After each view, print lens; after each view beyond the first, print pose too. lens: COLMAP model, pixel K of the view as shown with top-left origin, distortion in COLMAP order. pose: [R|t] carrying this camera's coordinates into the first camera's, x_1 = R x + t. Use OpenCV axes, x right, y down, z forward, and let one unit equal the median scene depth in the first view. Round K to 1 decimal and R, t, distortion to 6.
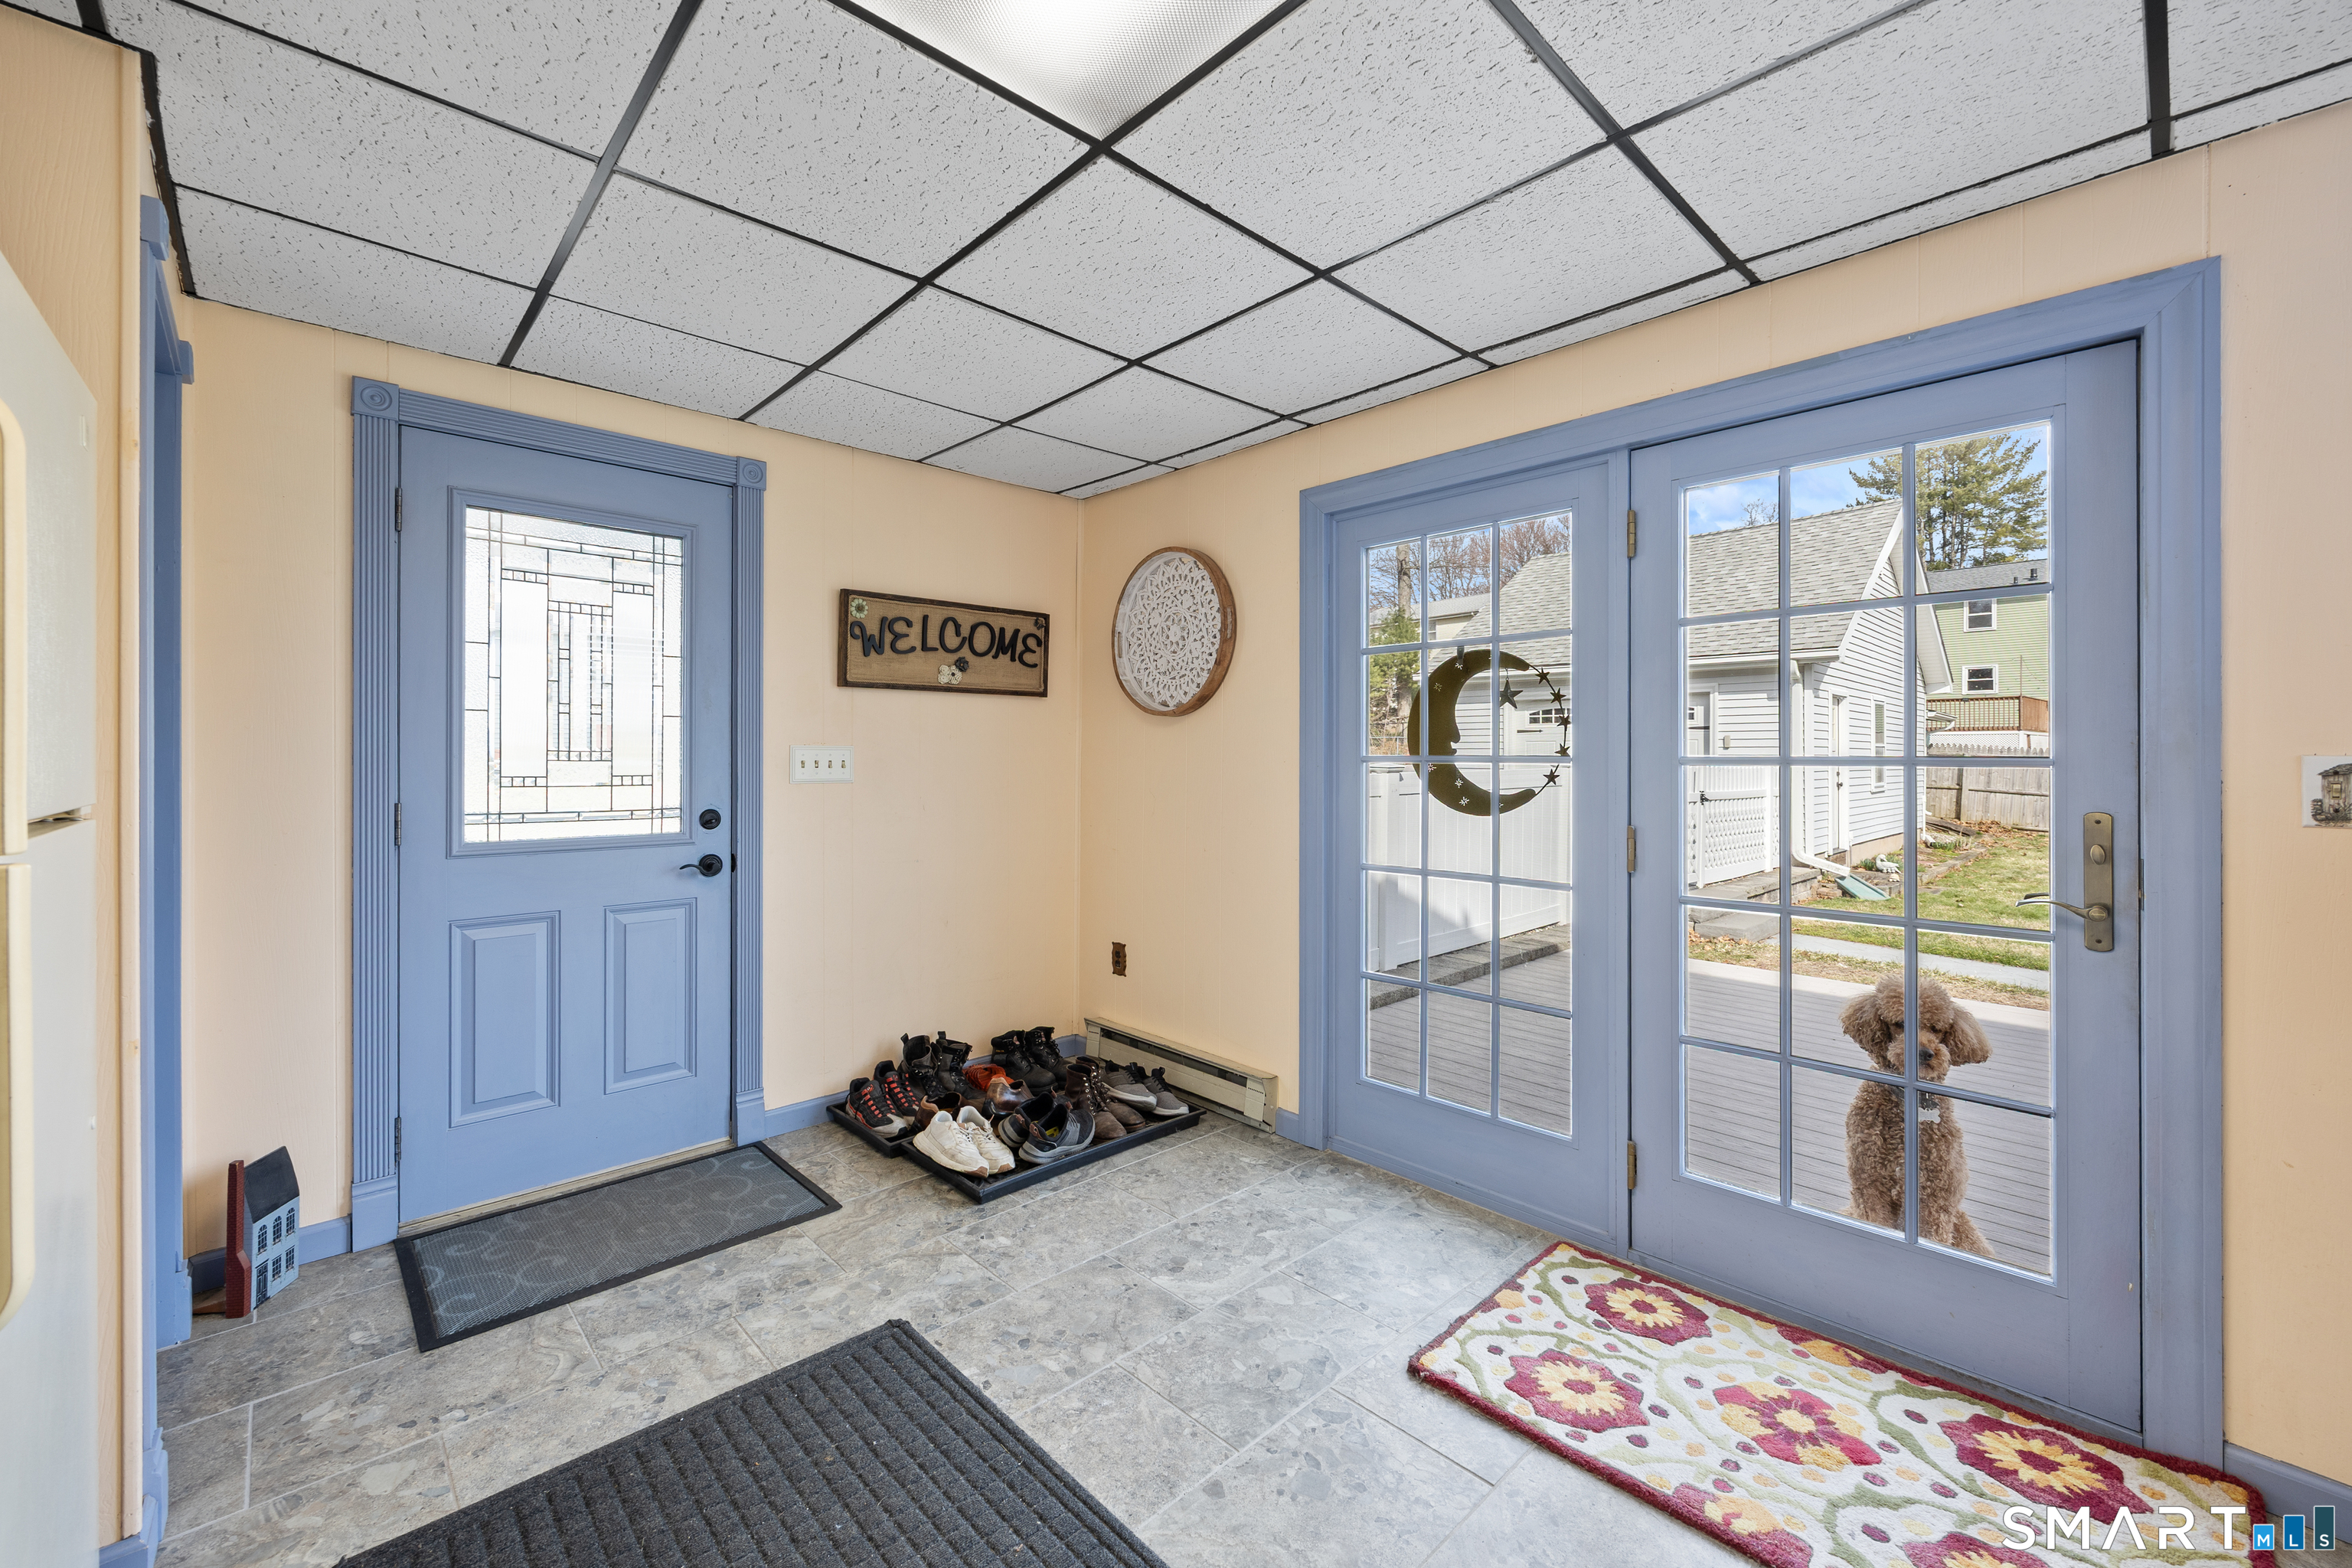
lens RADIAL K [[928.1, 0, 1174.1], [0, 928.1, 761.1], [0, 0, 1]] dist [-0.001949, -0.000201]
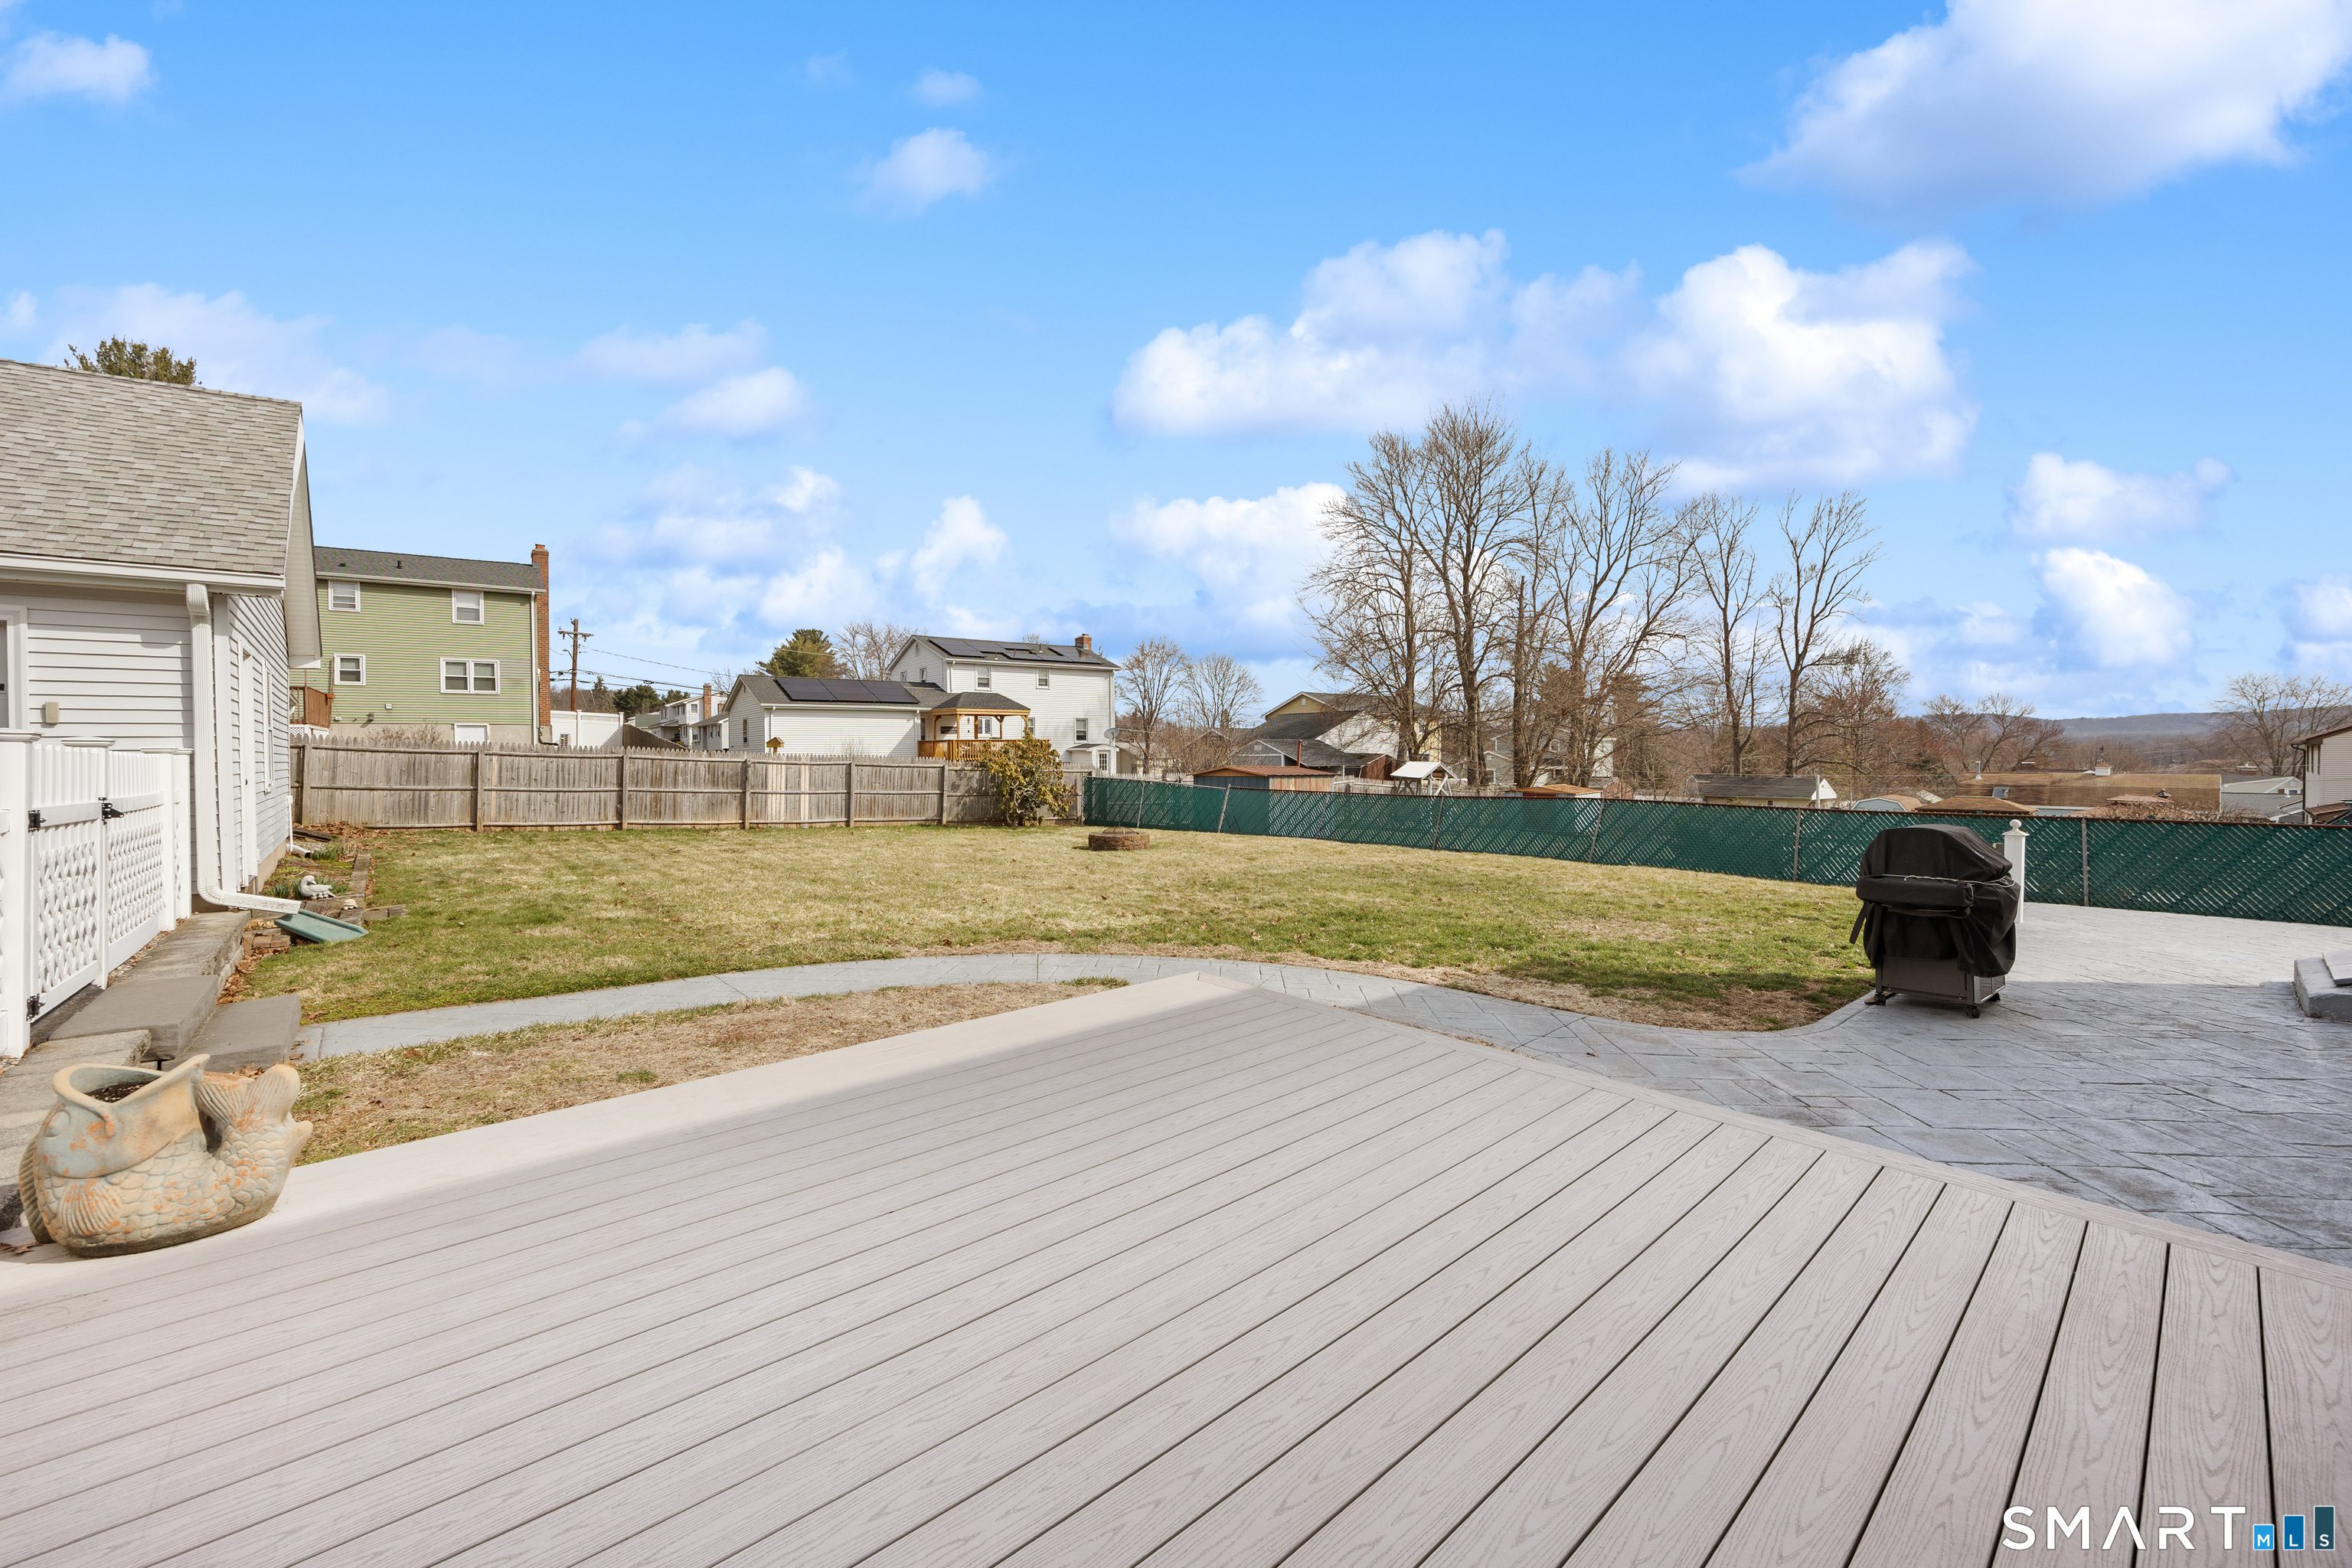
lens RADIAL K [[928.1, 0, 1173.2], [0, 928.1, 769.5], [0, 0, 1]] dist [-0.001949, -0.000201]
pose [[0.042595, -0.023857, 0.998808, 0.055848], [0.014372, 0.999626, 0.023263, 0.008544], [-0.998989, 0.013364, 0.042922, 0.252019]]
